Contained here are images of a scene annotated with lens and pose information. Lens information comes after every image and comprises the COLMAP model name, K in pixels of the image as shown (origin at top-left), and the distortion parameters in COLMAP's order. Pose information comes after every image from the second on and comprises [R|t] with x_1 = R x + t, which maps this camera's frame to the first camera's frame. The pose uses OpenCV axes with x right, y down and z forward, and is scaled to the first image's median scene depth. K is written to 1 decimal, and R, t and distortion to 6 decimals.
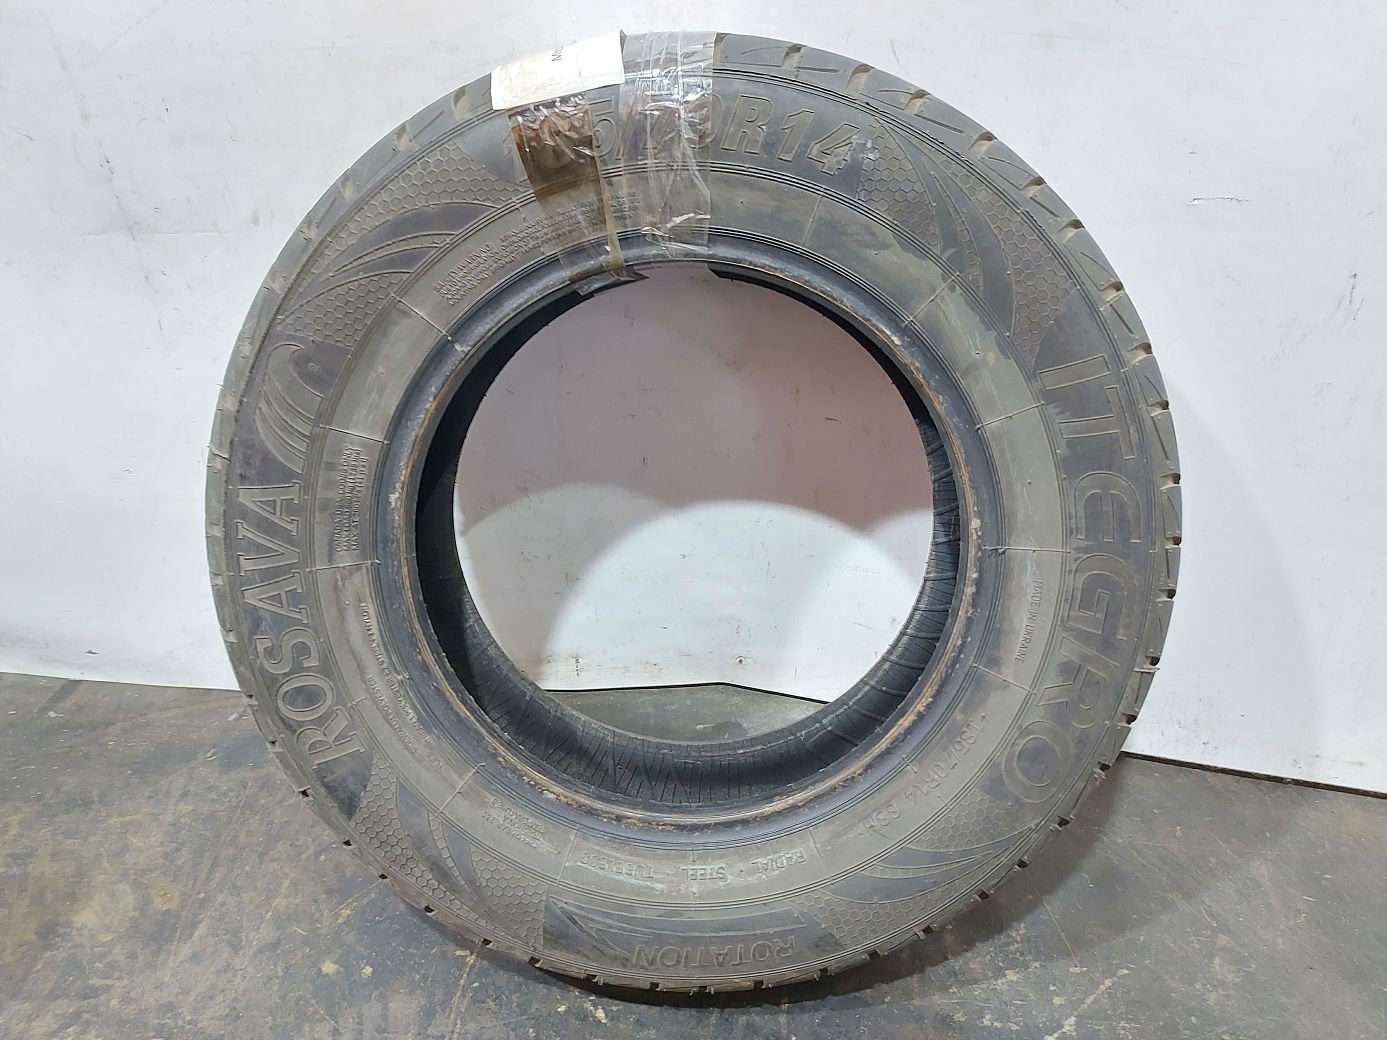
lens RADIAL K [[978.8, 0, 685.5], [0, 978.8, 511.0], [0, 0, 1]] dist [0.047953, -0.091819]
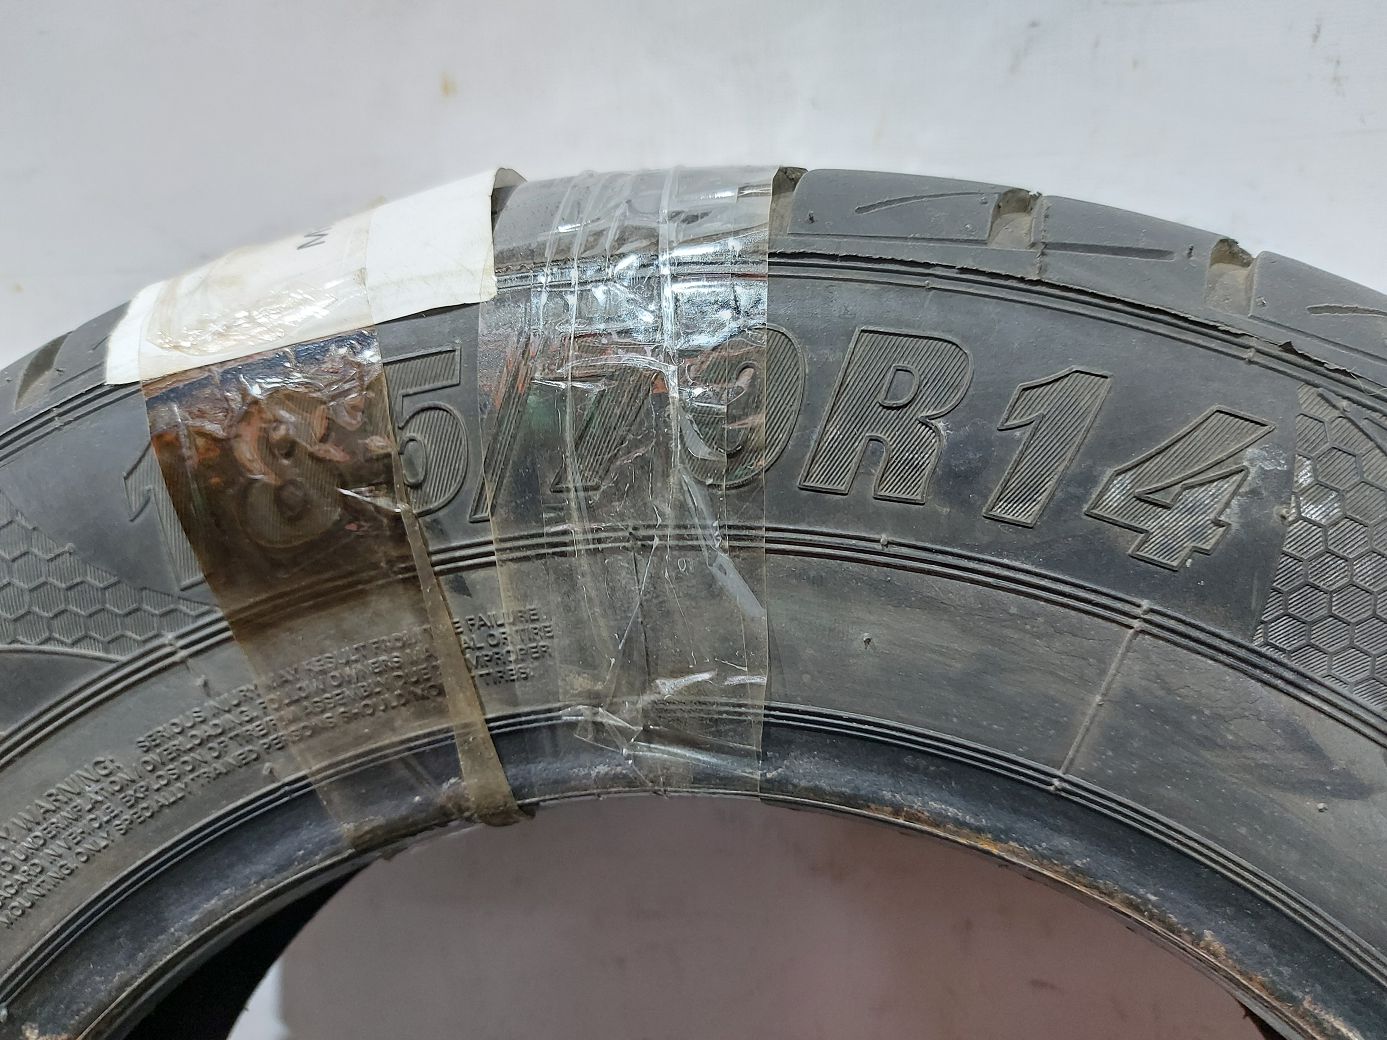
lens RADIAL K [[1310.3, 0, 674.3], [0, 1310.3, 522.6], [0, 0, 1]] dist [0.092131, -0.320093]
pose [[0.998705, -0.011162, -0.049629, 0.016612], [-0.002125, 0.965625, -0.259929, -0.245023], [0.050824, 0.259698, 0.964351, 0.587661]]
